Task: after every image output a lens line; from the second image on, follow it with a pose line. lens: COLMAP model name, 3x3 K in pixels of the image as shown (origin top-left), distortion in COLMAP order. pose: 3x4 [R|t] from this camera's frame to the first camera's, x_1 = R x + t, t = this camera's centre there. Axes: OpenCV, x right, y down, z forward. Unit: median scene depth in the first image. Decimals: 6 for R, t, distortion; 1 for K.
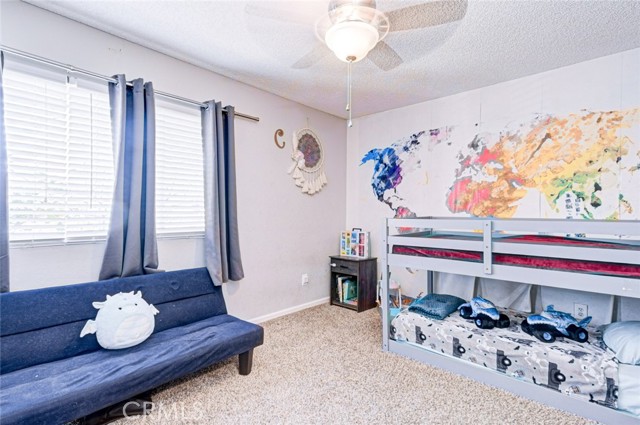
lens RADIAL K [[319.9, 0, 320.1], [0, 319.9, 210.9], [0, 0, 1]] dist [0.045890, -0.001073]
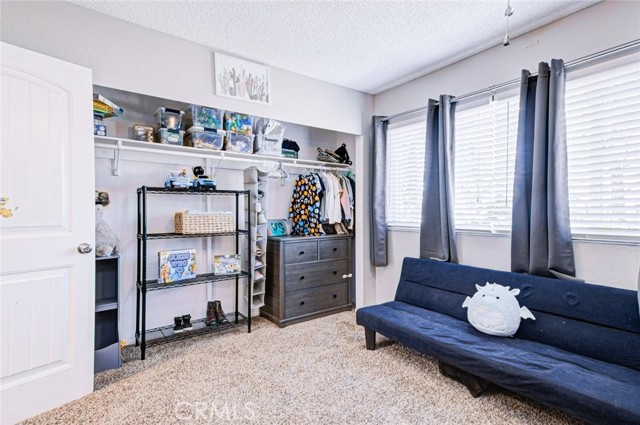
lens RADIAL K [[319.9, 0, 320.1], [0, 319.9, 210.9], [0, 0, 1]] dist [0.045890, -0.001073]
pose [[-0.193149, 0.002059, -0.981167, 0.576750], [0.013024, 0.999915, -0.000465, 0.002289], [0.981083, -0.012869, -0.193159, 0.660065]]
